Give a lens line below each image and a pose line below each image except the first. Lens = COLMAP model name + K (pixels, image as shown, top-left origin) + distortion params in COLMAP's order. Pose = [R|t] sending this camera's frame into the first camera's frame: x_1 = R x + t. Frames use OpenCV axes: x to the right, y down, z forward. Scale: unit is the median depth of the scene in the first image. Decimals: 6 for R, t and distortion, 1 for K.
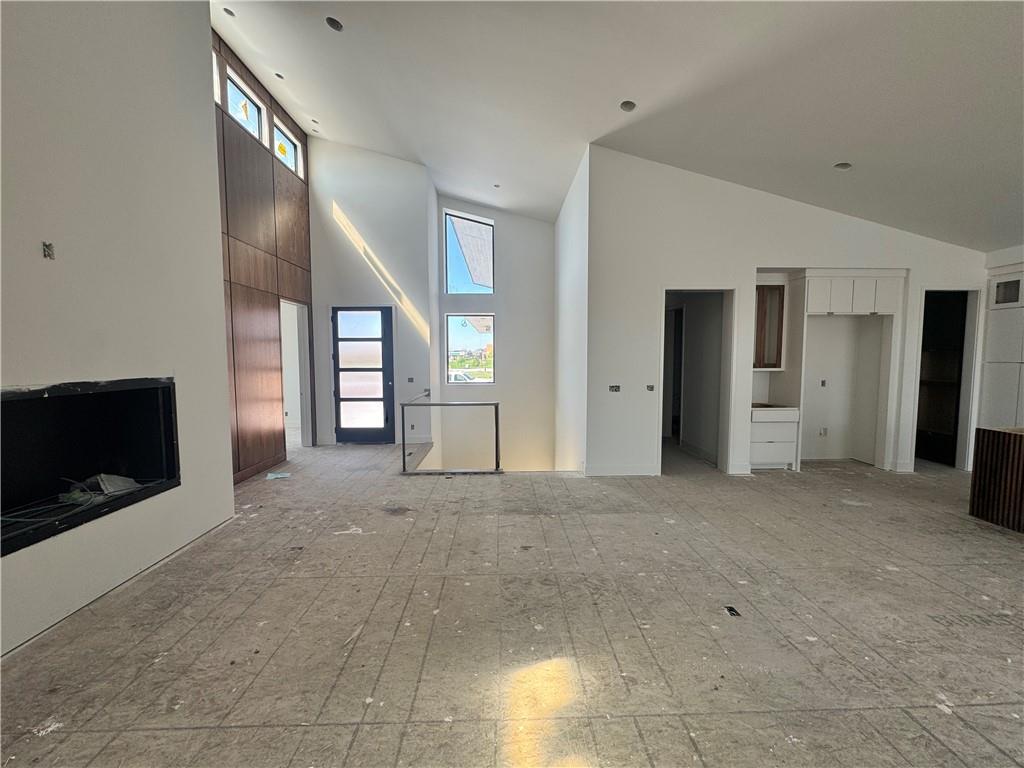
lens RADIAL K [[407.1, 0, 512.0], [0, 407.1, 384.0], [0, 0, 1]] dist [-0.002926, 0.000554]
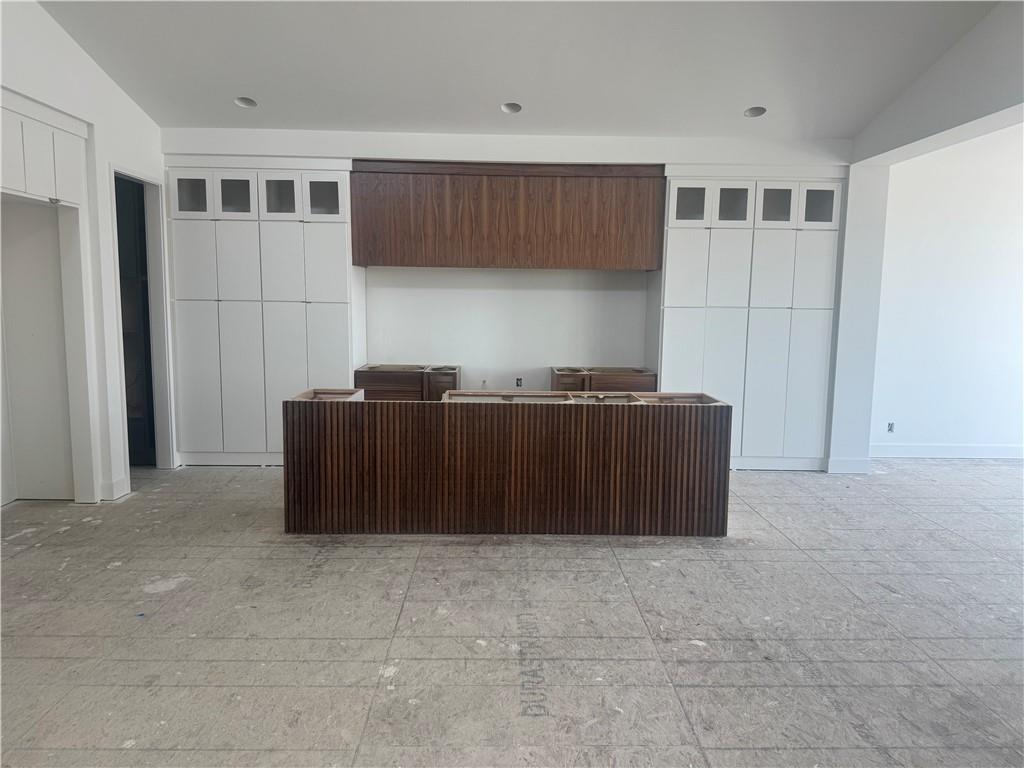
lens RADIAL K [[711.9, 0, 513.8], [0, 711.9, 388.8], [0, 0, 1]] dist [0.108939, -0.176818]
pose [[0.010880, -0.124717, 0.992133, -0.002077], [0.053866, 0.990824, 0.123962, -0.036324], [-0.998489, 0.052094, 0.017499, 0.611175]]
